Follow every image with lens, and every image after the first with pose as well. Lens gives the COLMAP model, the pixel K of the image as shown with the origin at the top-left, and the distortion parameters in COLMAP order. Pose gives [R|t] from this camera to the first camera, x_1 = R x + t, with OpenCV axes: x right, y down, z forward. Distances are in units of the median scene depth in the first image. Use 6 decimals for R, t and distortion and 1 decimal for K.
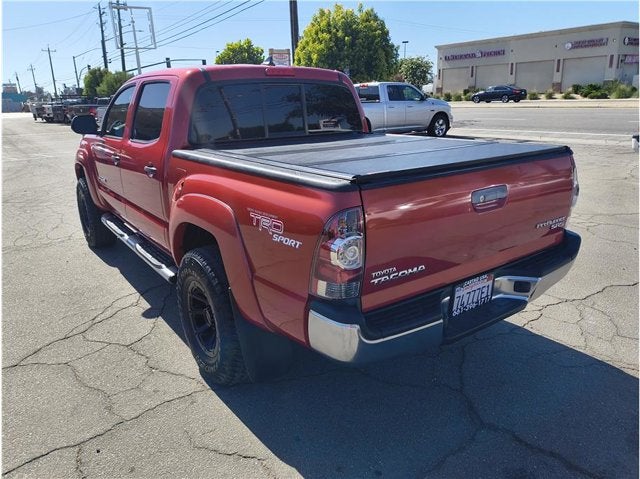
lens RADIAL K [[466.3, 0, 318.6], [0, 466.3, 232.0], [0, 0, 1]] dist [0.001711, 0.000170]
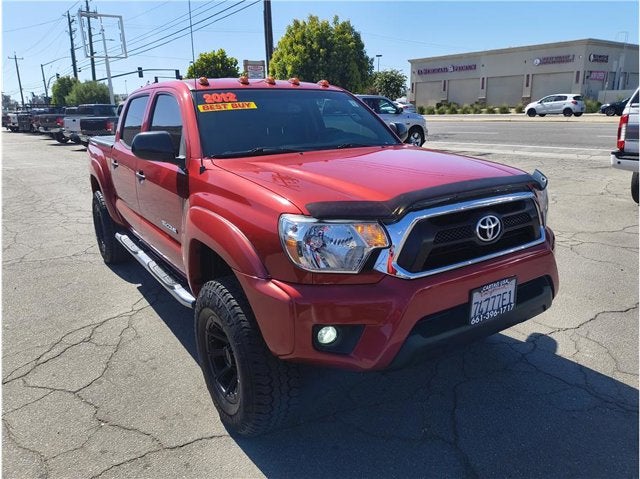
lens RADIAL K [[464.4, 0, 317.0], [0, 464.4, 236.4], [0, 0, 1]] dist [0.003387, -0.000465]
pose [[0.998766, -0.003078, 0.049558, 0.000108], [0.003763, 0.999899, -0.013734, -0.003883], [-0.049511, 0.013903, 0.998677, 0.012172]]
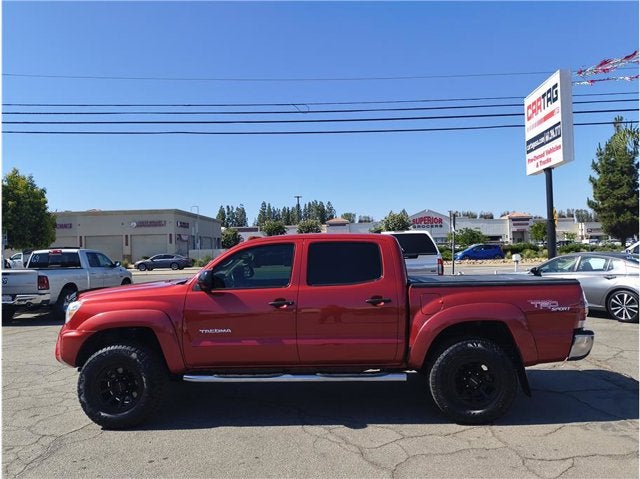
lens RADIAL K [[464.6, 0, 320.0], [0, 464.6, 239.5], [0, 0, 1]] dist [0.004941, -0.003071]
pose [[0.595897, 0.041835, 0.801970, -0.181276], [0.231837, 0.947160, -0.221673, -0.004307], [-0.768868, 0.318020, 0.554712, 0.035522]]
